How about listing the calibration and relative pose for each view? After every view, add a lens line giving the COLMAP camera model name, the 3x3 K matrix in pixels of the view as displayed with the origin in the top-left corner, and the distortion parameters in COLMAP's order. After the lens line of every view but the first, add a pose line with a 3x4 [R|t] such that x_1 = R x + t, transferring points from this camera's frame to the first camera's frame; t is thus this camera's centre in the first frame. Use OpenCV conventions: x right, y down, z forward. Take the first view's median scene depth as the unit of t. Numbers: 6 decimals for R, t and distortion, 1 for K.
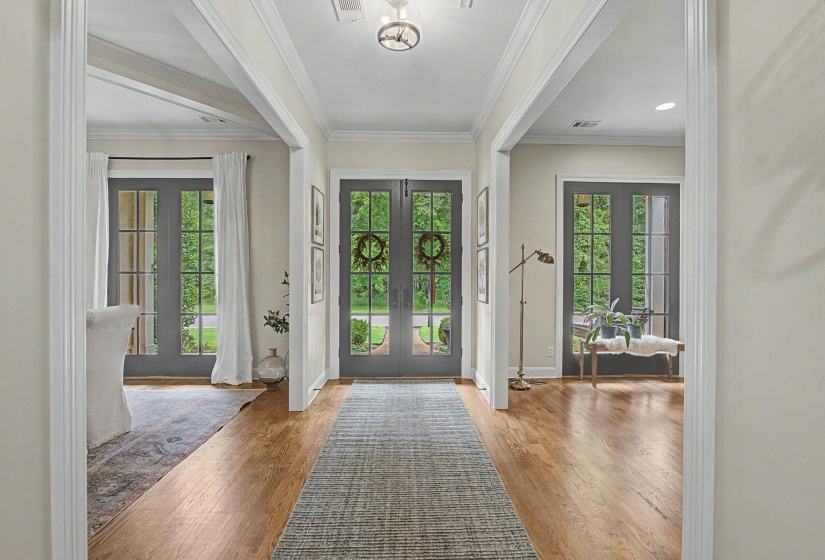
lens RADIAL K [[369.5, 0, 408.3], [0, 369.5, 274.0], [0, 0, 1]] dist [-0.011177, 0.001283]
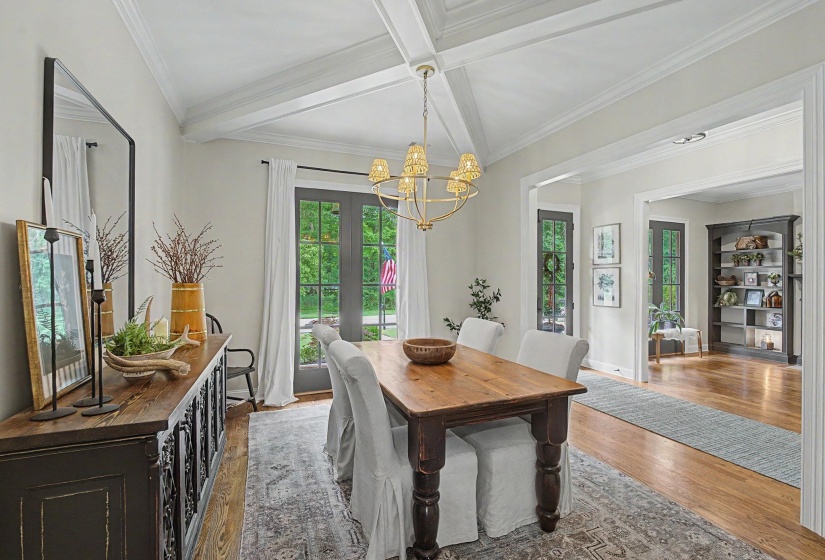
lens RADIAL K [[353.5, 0, 412.0], [0, 353.5, 280.7], [0, 0, 1]] dist [-0.011318, -0.000076]
pose [[0.940405, 0.000111, 0.340056, -0.809859], [0.001189, 0.999993, -0.003615, -0.010848], [-0.340054, 0.003804, 0.940398, 0.027018]]
